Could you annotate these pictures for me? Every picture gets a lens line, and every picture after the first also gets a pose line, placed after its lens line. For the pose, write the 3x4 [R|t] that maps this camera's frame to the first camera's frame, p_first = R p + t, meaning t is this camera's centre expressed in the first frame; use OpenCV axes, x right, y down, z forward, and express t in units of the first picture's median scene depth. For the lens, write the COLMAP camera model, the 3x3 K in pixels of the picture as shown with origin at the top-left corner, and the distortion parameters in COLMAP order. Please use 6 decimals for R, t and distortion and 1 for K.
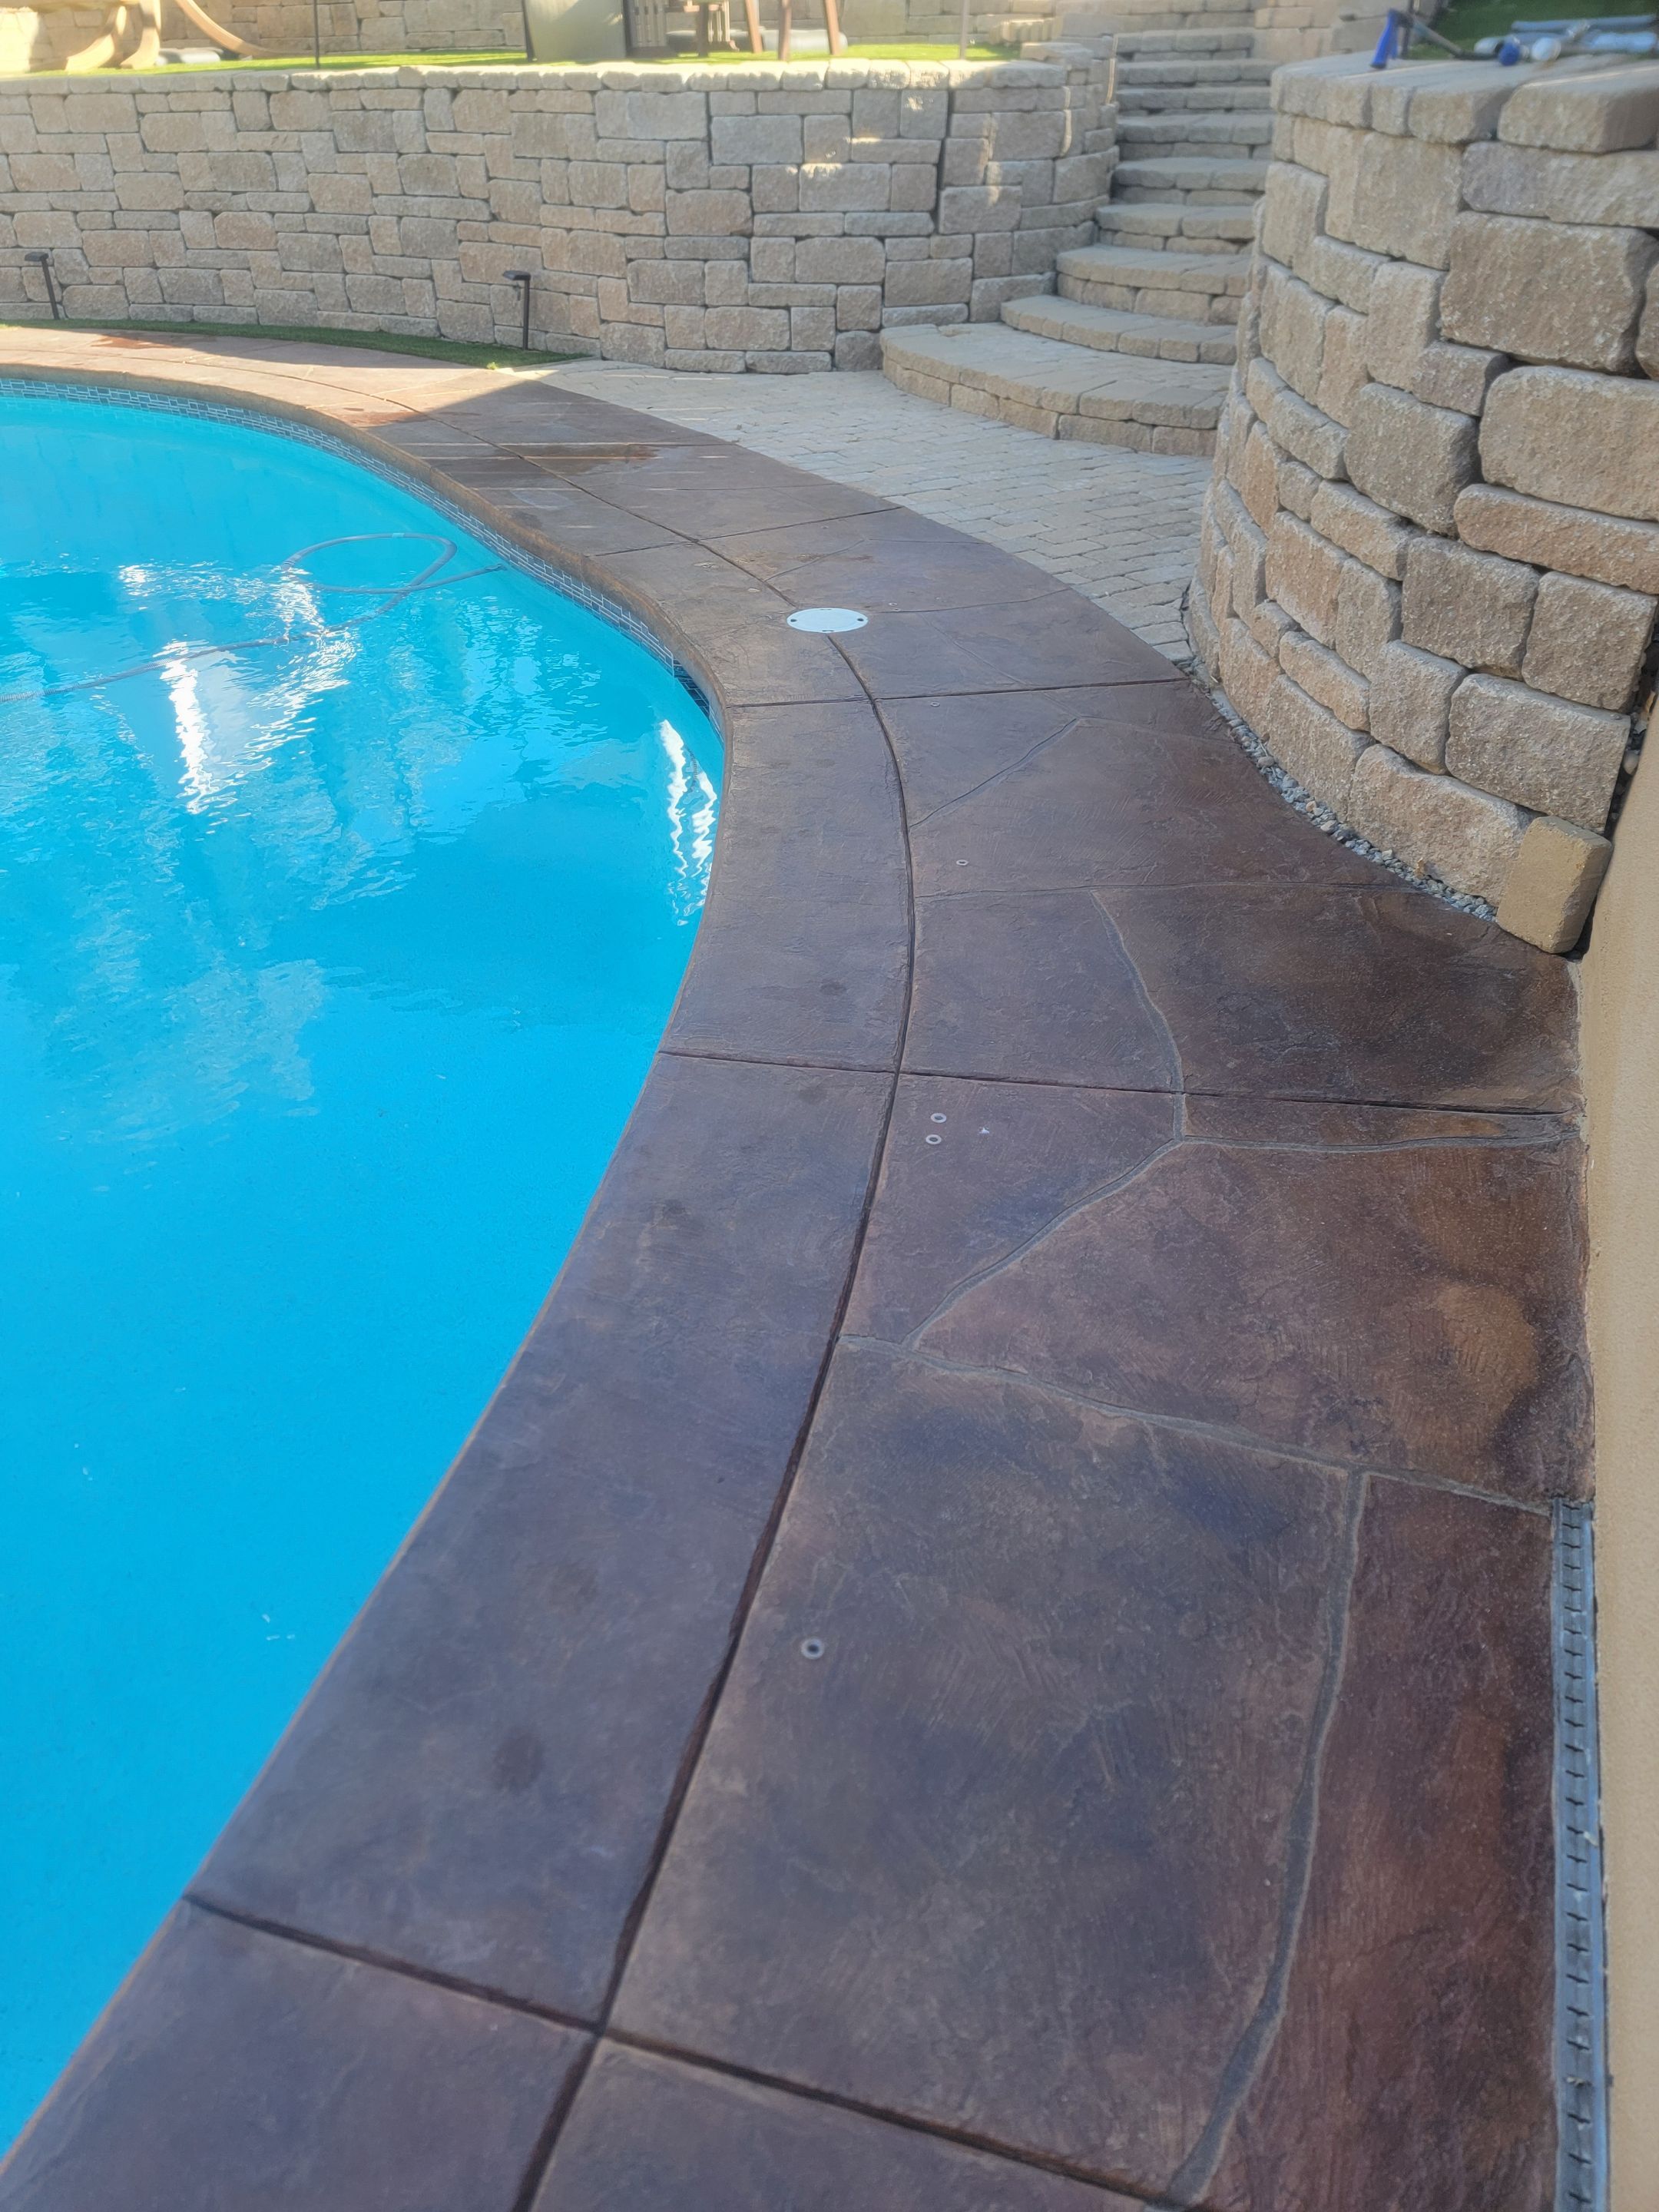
lens RADIAL K [[1585.7, 0, 808.6], [0, 1585.7, 1103.8], [0, 0, 1]] dist [0.088676, -0.084220]
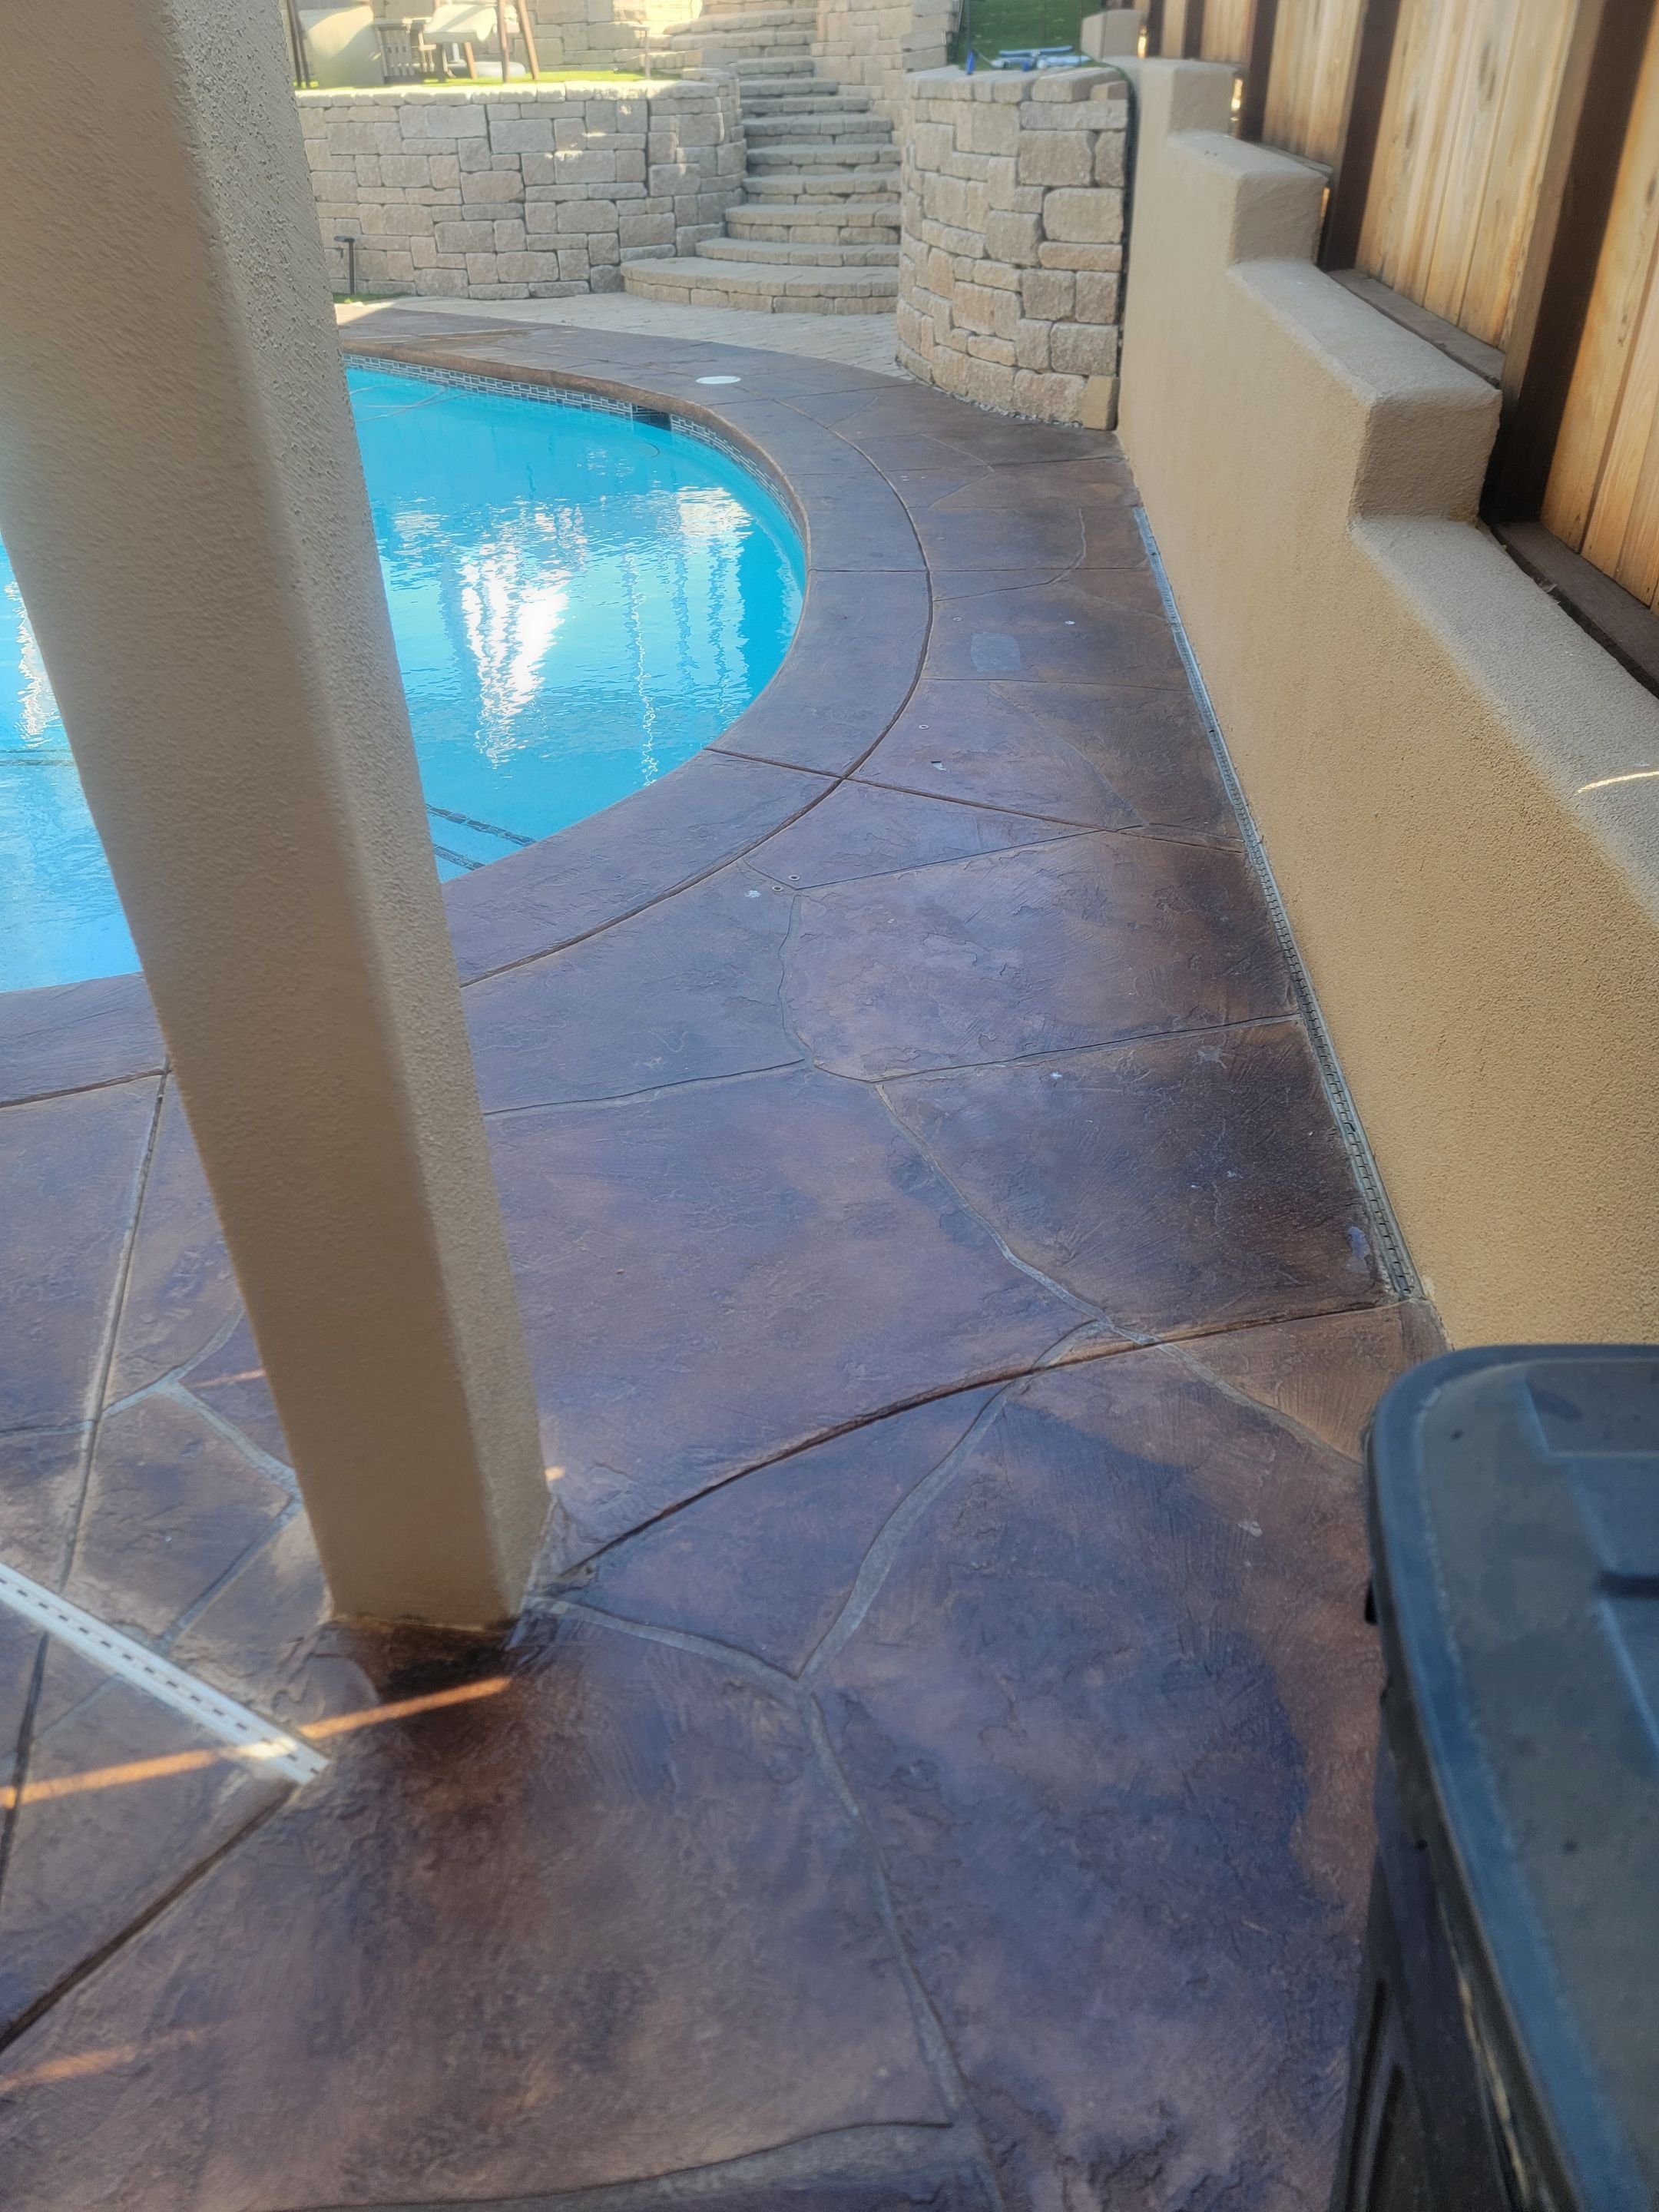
lens RADIAL K [[1585.7, 0, 834.4], [0, 1585.7, 1114.4], [0, 0, 1]] dist [0.088676, -0.084220]
pose [[0.956086, -0.171047, 0.237995, -0.255013], [0.172839, 0.984858, 0.013477, 0.301645], [-0.236697, 0.028250, 0.971173, -0.461009]]
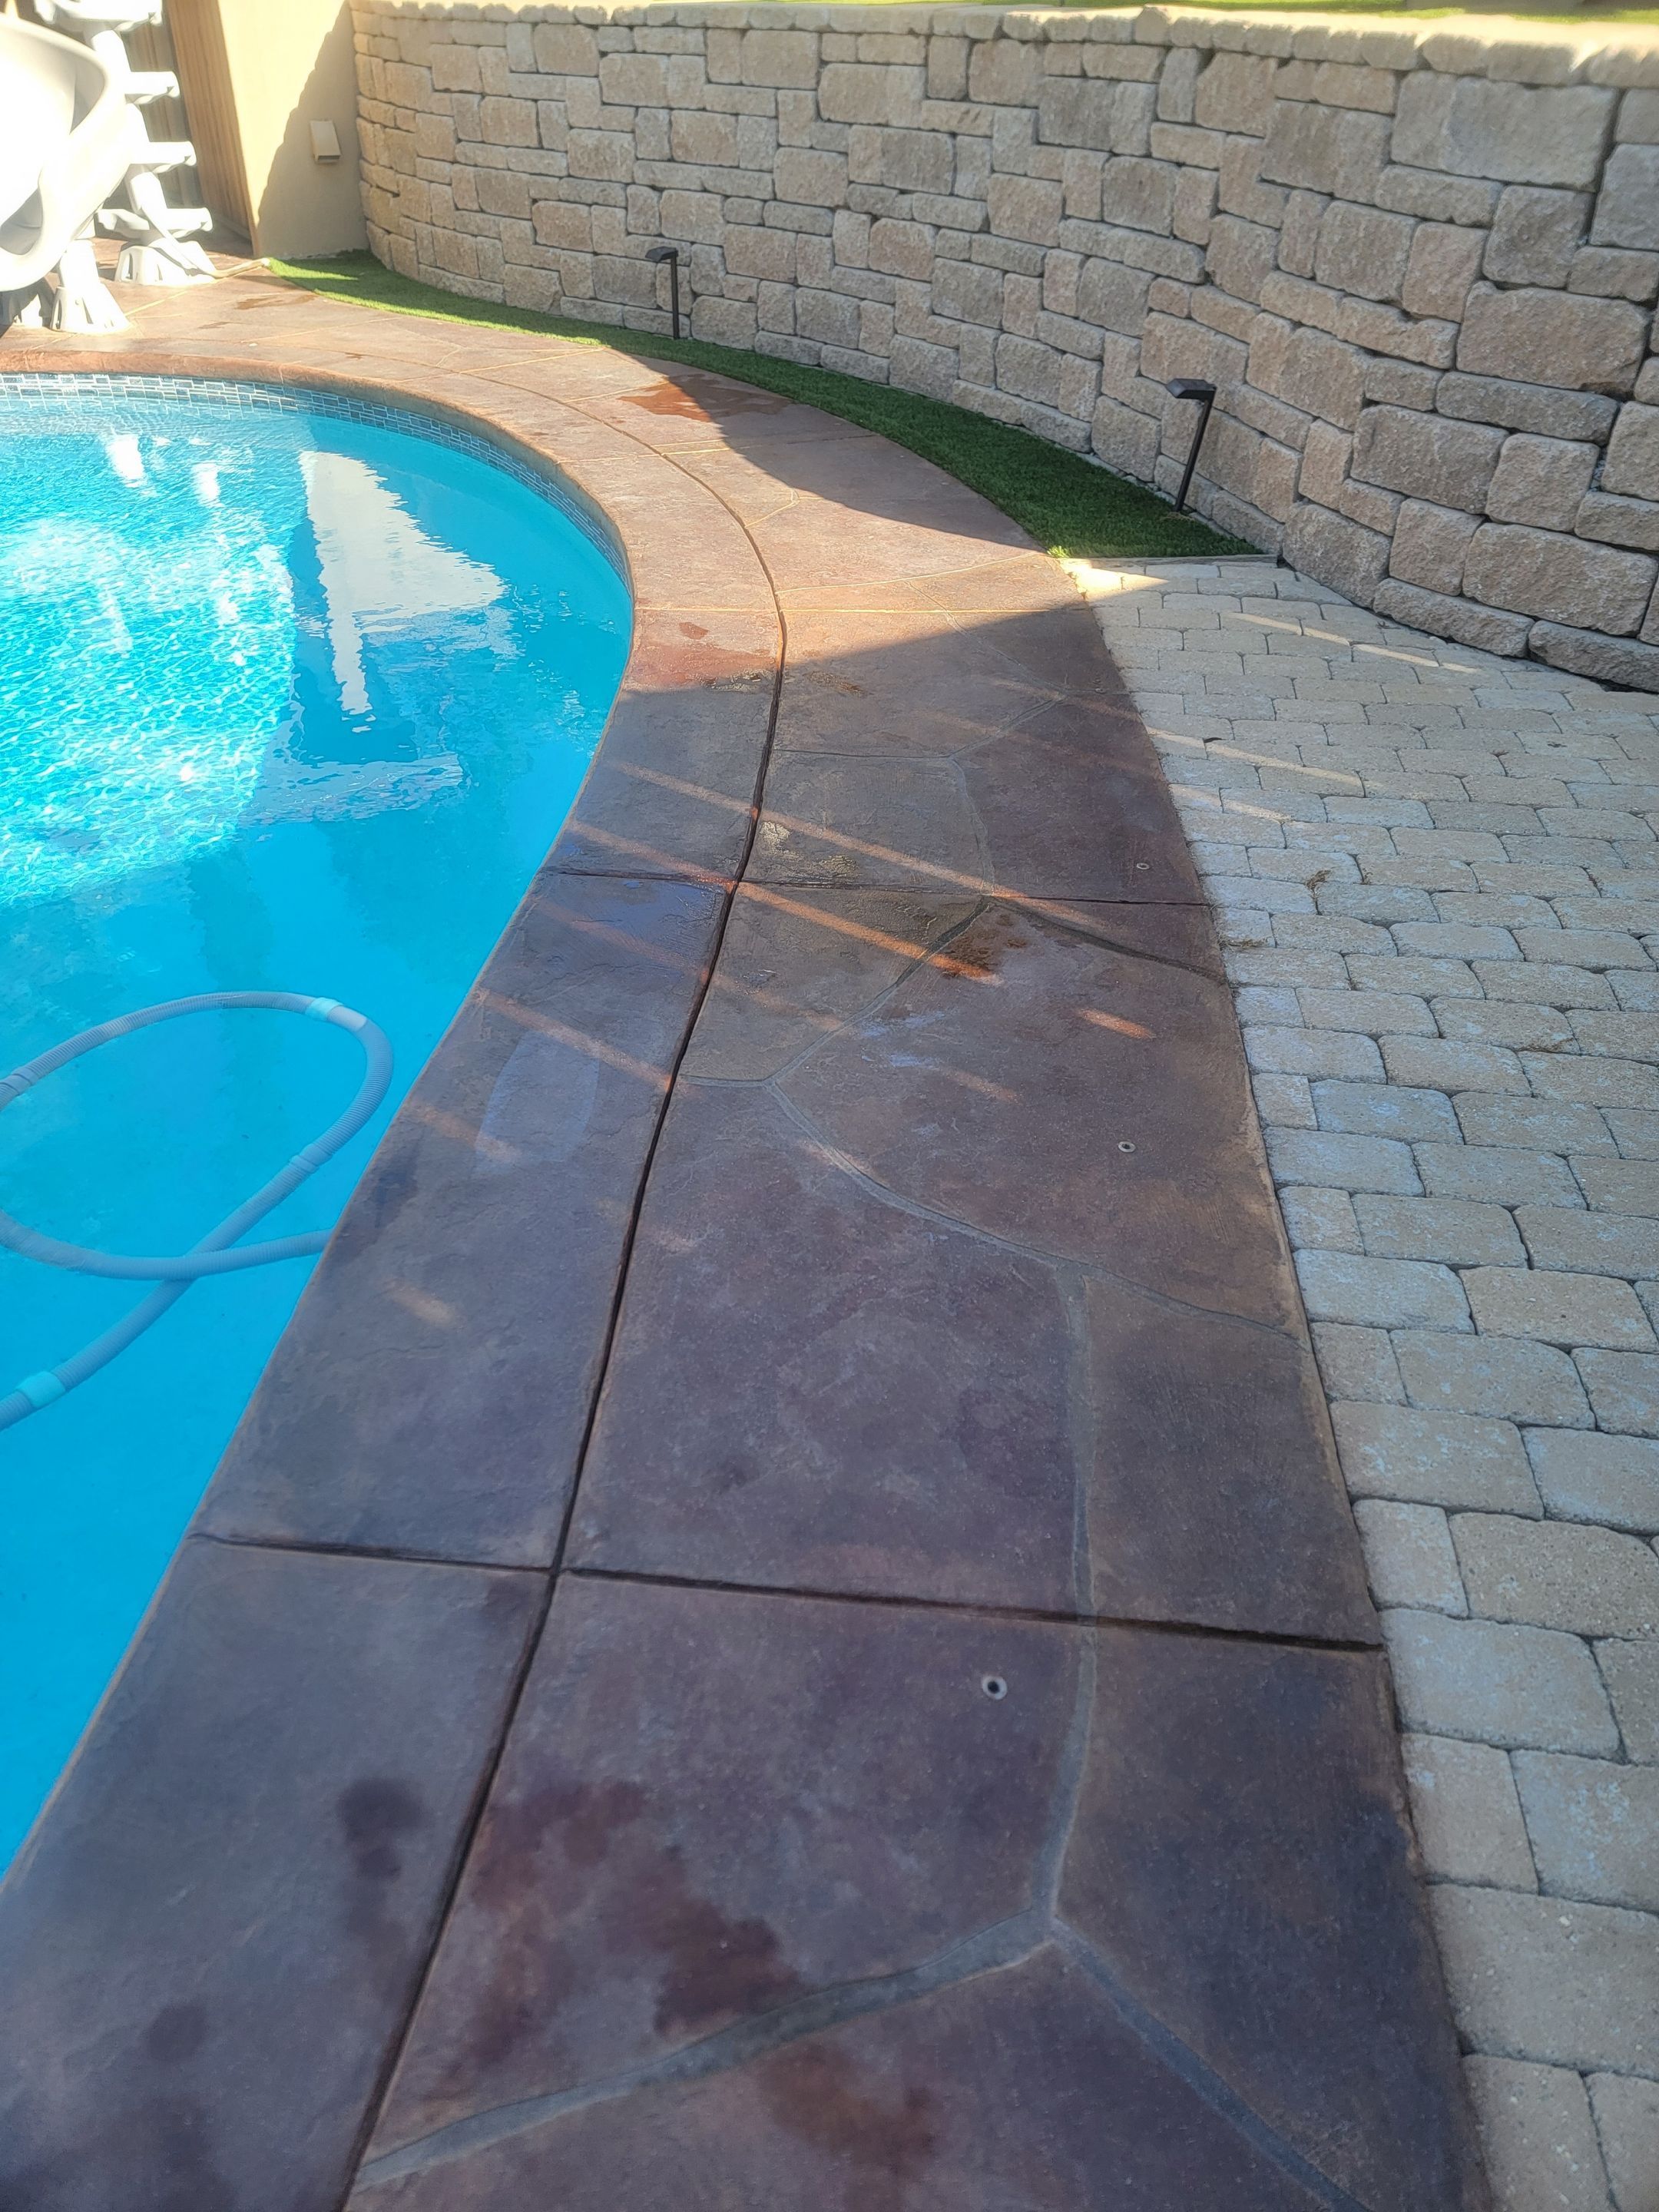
lens RADIAL K [[1585.7, 0, 740.4], [0, 1585.7, 1100.0], [0, 0, 1]] dist [0.088676, -0.084220]
pose [[0.803907, 0.356767, -0.475869, 0.052600], [-0.342029, 0.931886, 0.120845, -0.318153], [0.486569, 0.065613, 0.871175, 0.483671]]
